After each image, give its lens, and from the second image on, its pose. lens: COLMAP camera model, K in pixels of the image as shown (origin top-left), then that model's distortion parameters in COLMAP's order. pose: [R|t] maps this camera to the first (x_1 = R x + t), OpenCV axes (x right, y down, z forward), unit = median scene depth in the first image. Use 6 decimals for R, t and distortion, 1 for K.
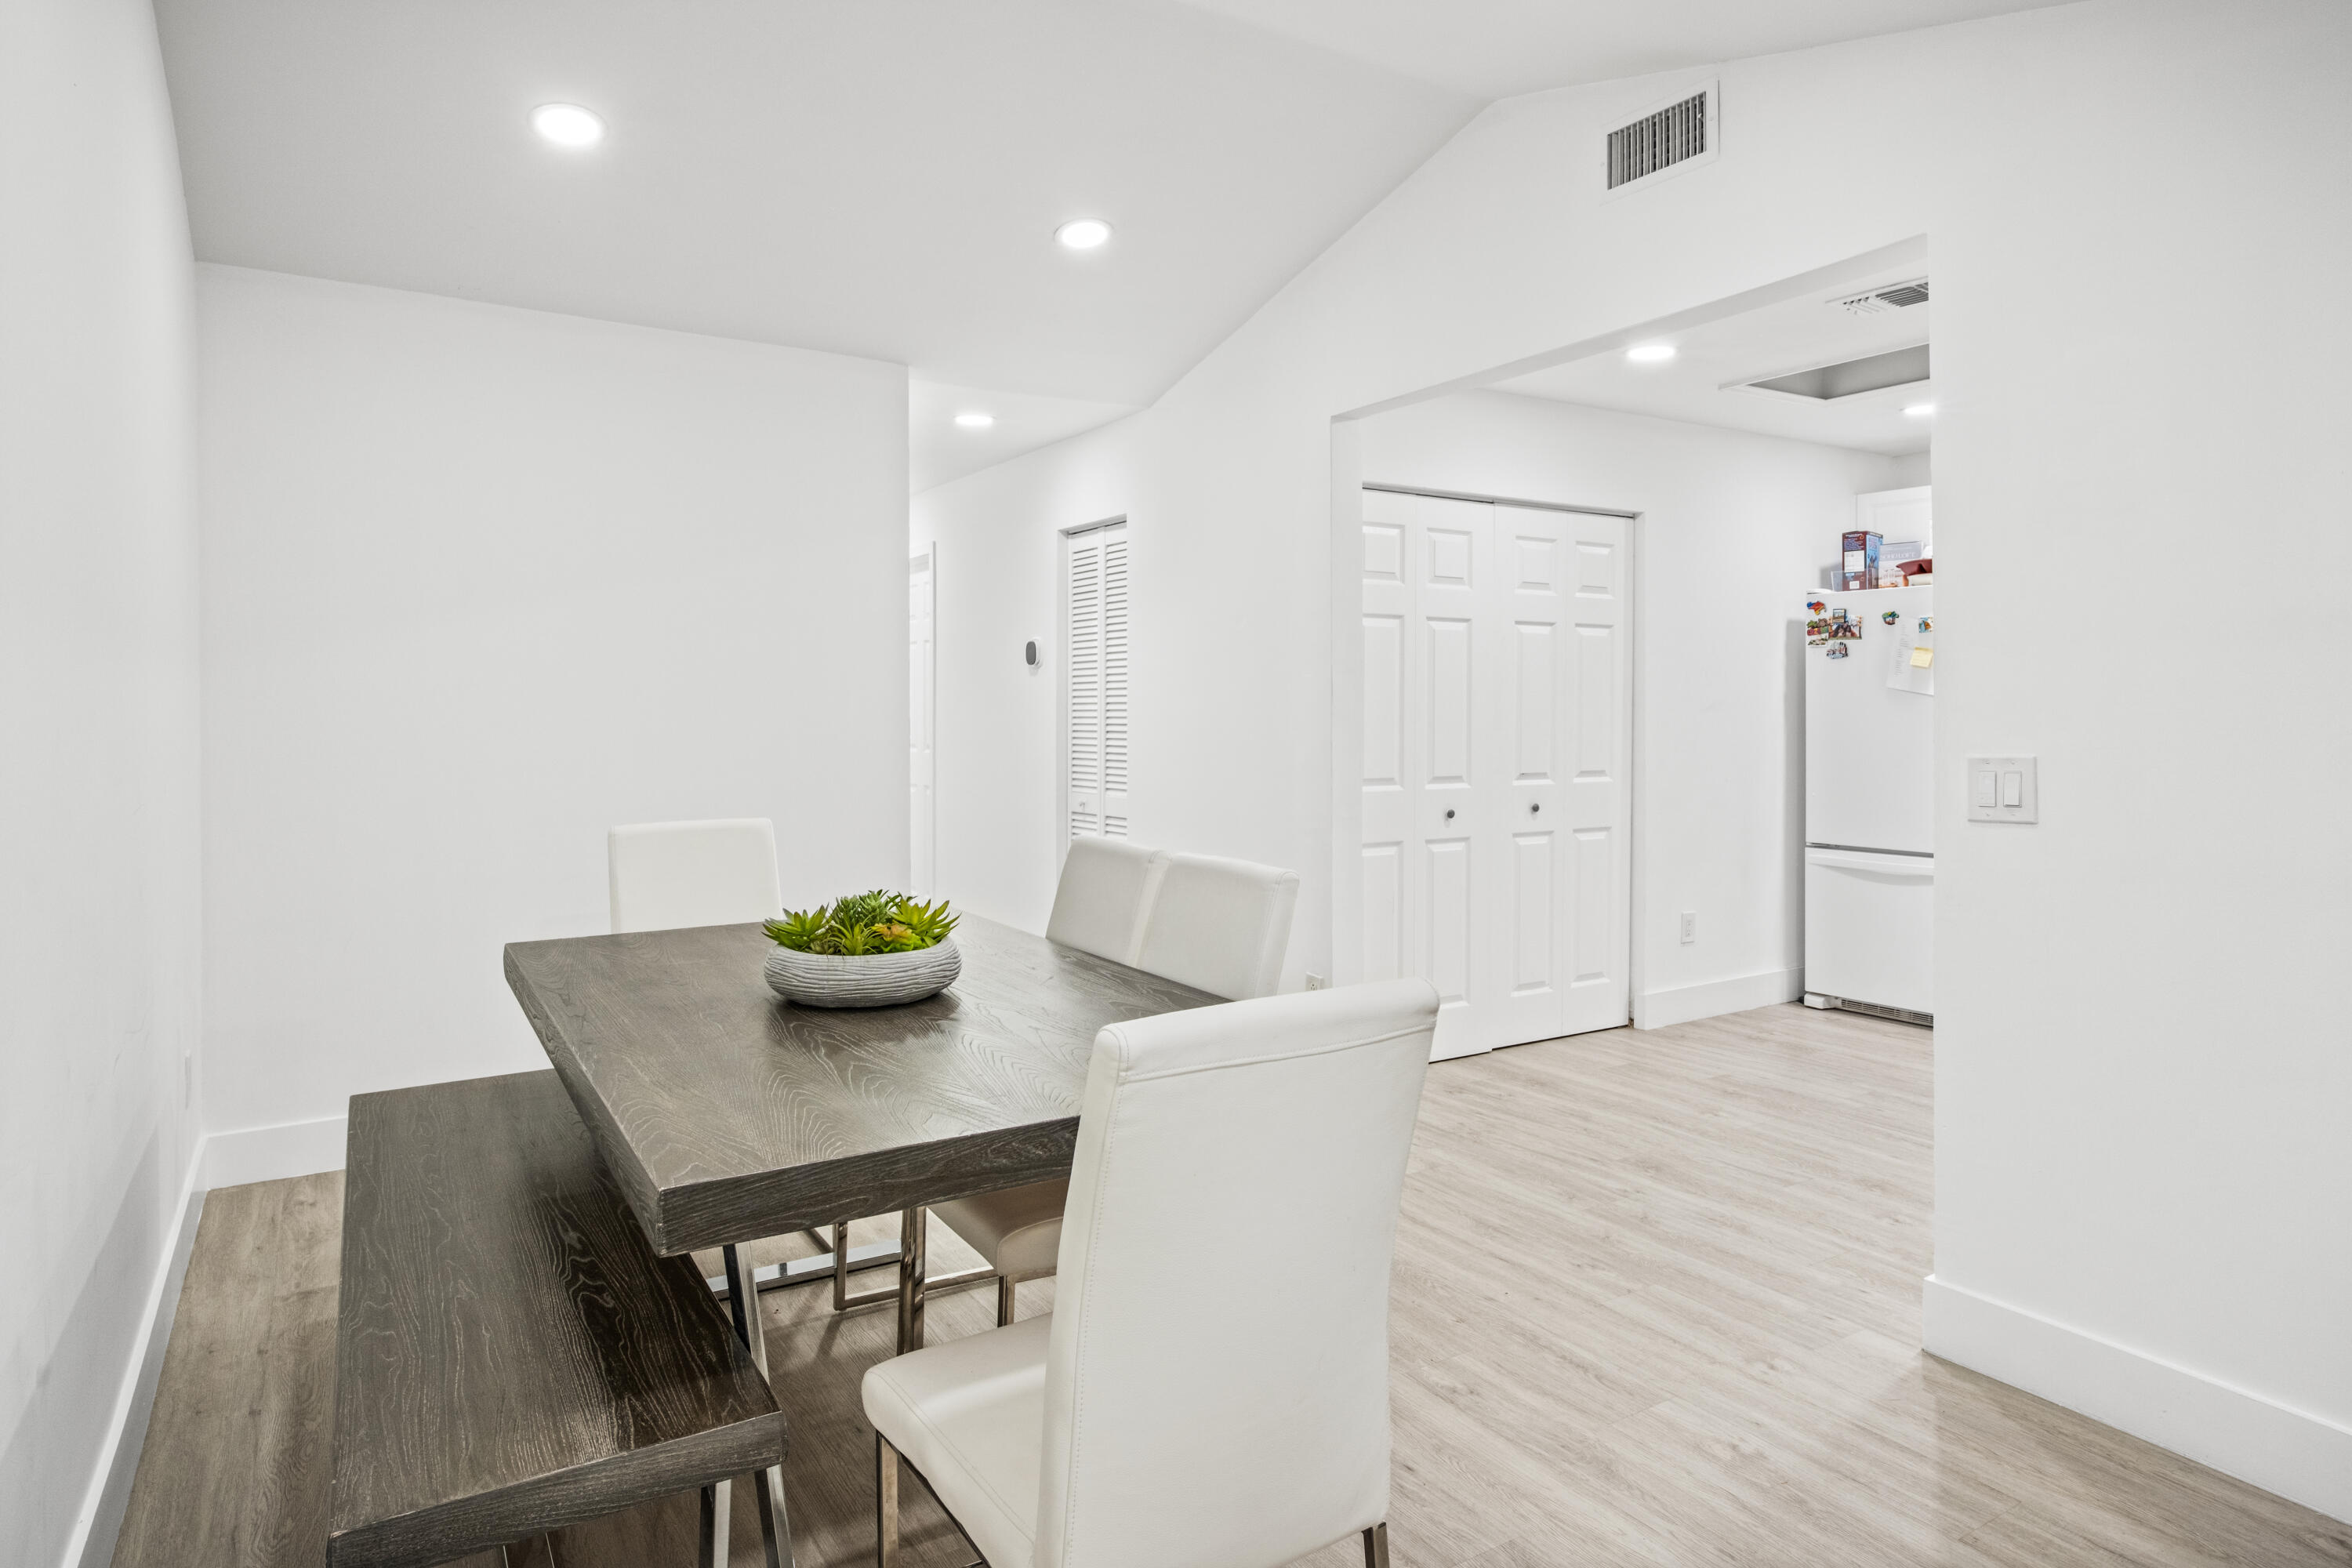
lens RADIAL K [[1365.8, 0, 1176.1], [0, 1365.8, 724.3], [0, 0, 1]] dist [-0.067584, 0.048319]
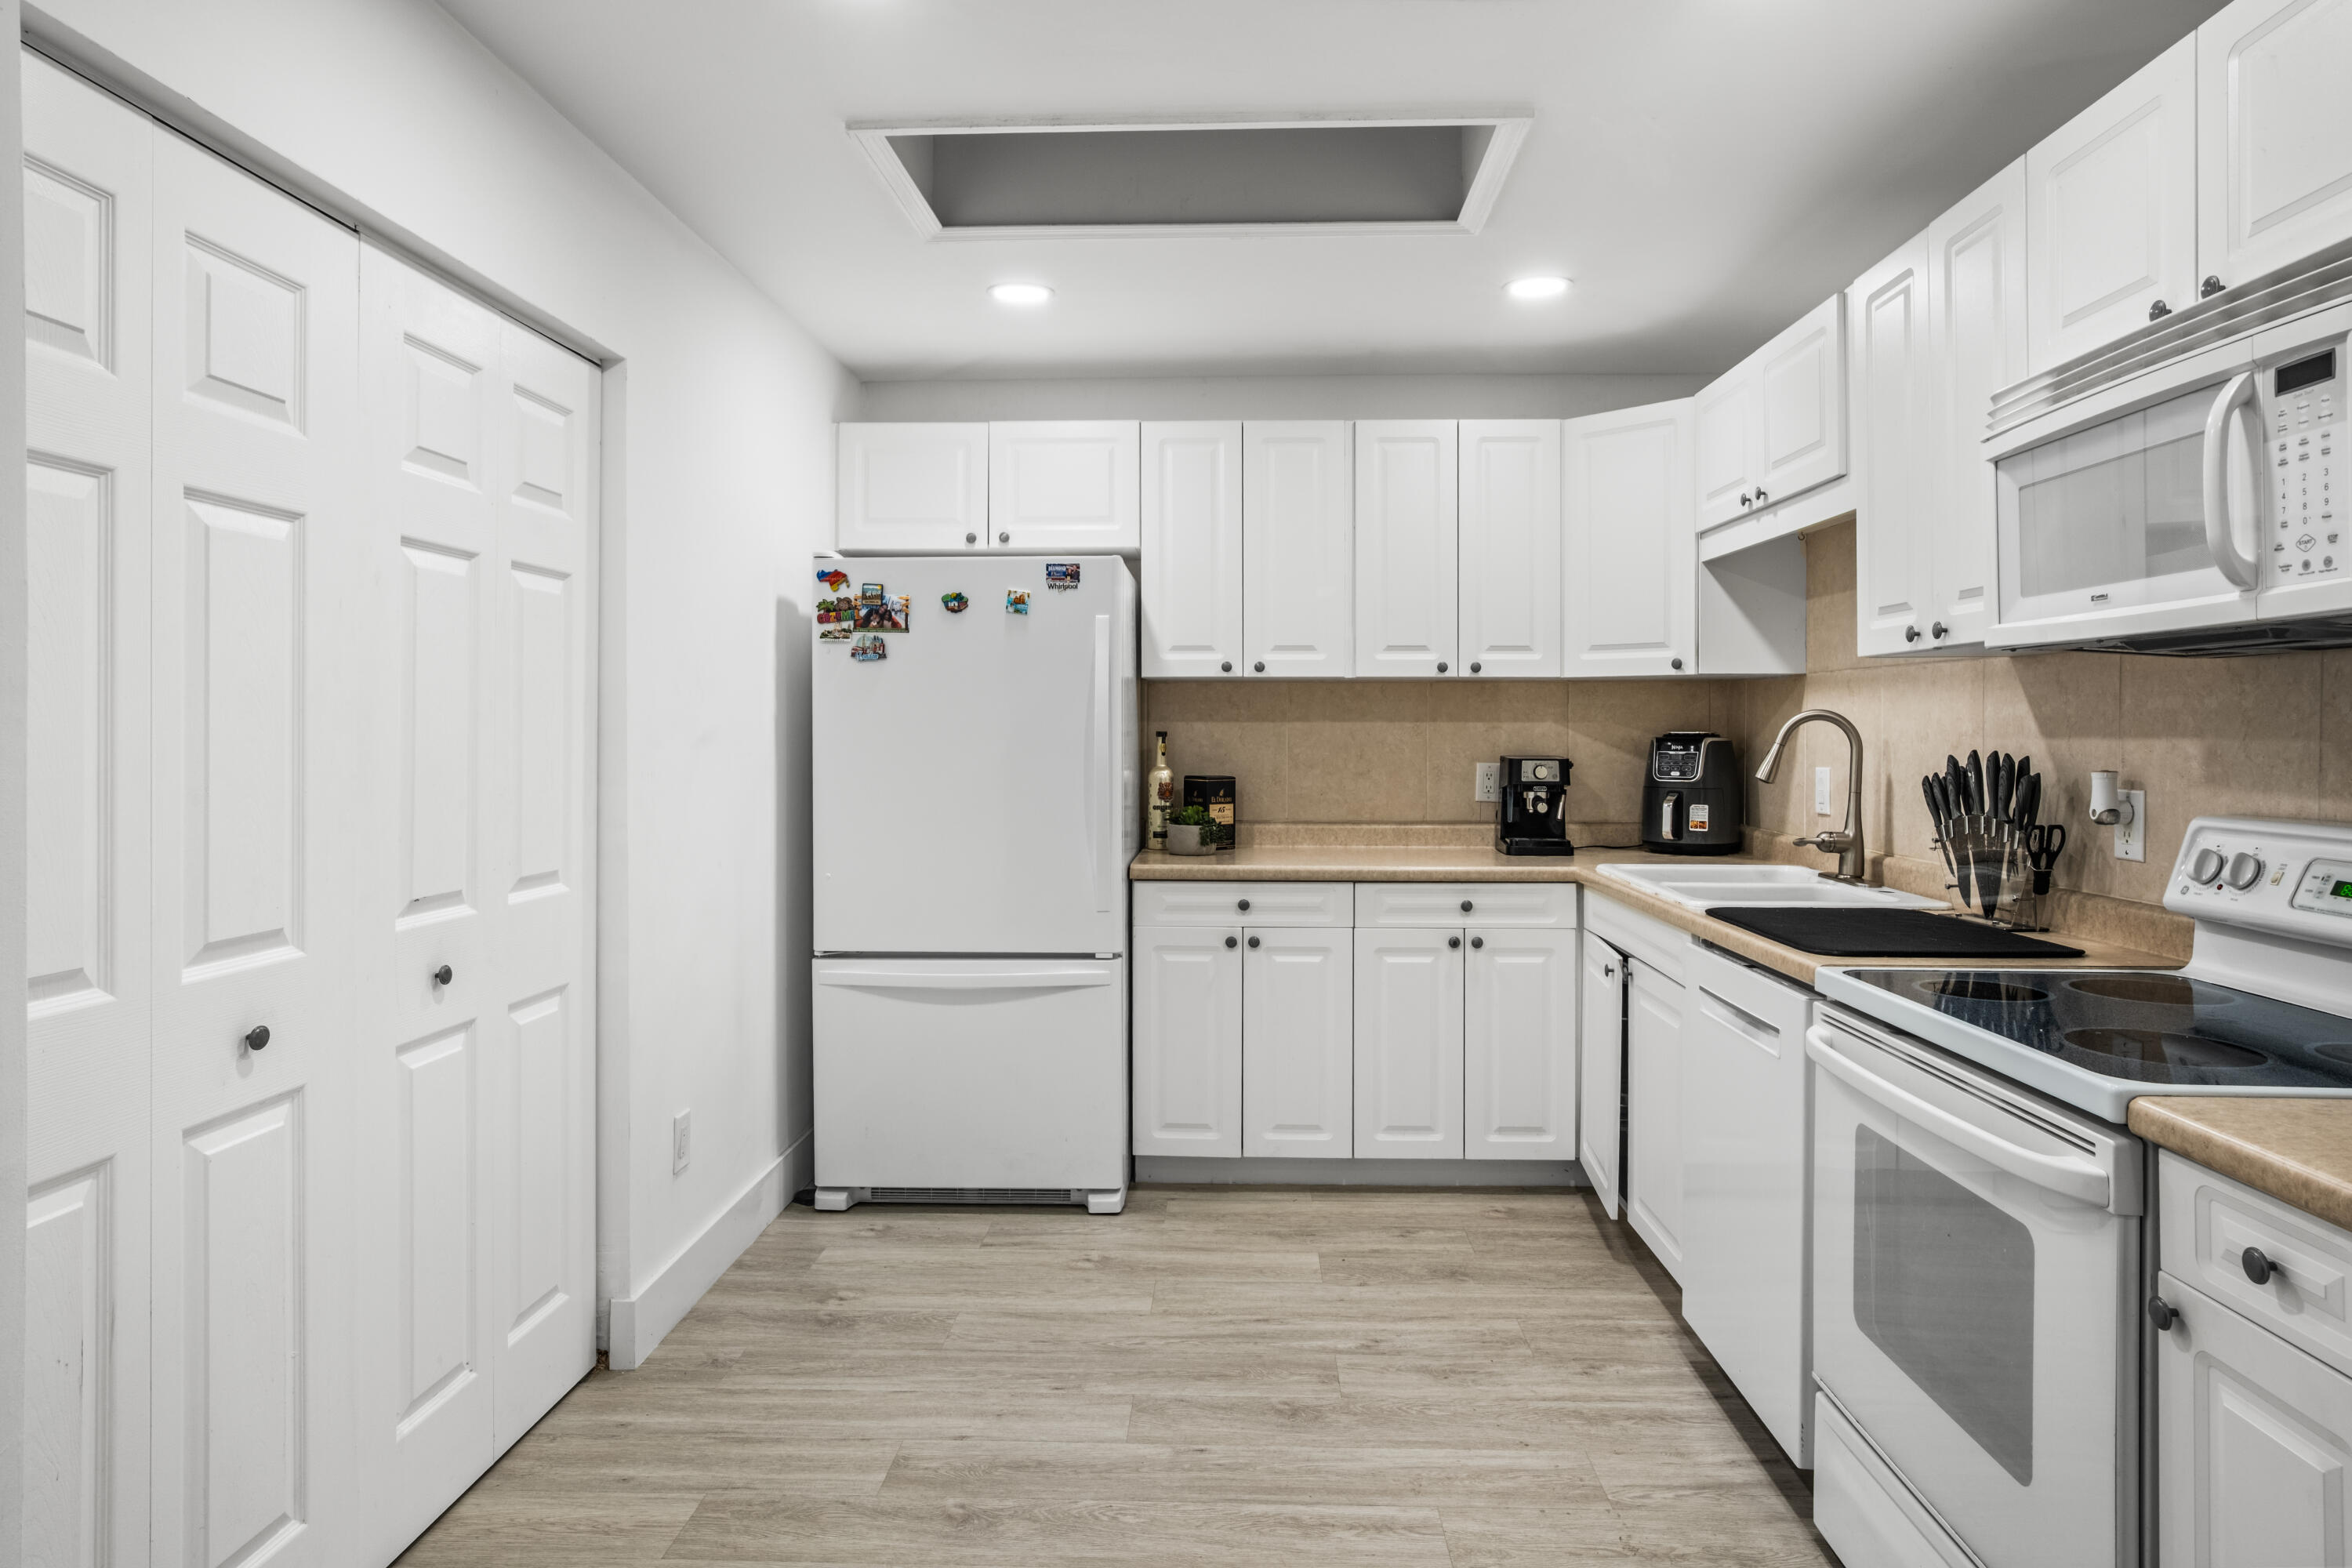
lens RADIAL K [[1365.8, 0, 1176.1], [0, 1365.8, 724.3], [0, 0, 1]] dist [-0.067584, 0.048319]
pose [[0.561487, 0.004226, 0.827475, 0.038583], [0.009280, 0.999892, -0.011403, -0.010307], [-0.827434, 0.014082, 0.561387, 0.522410]]
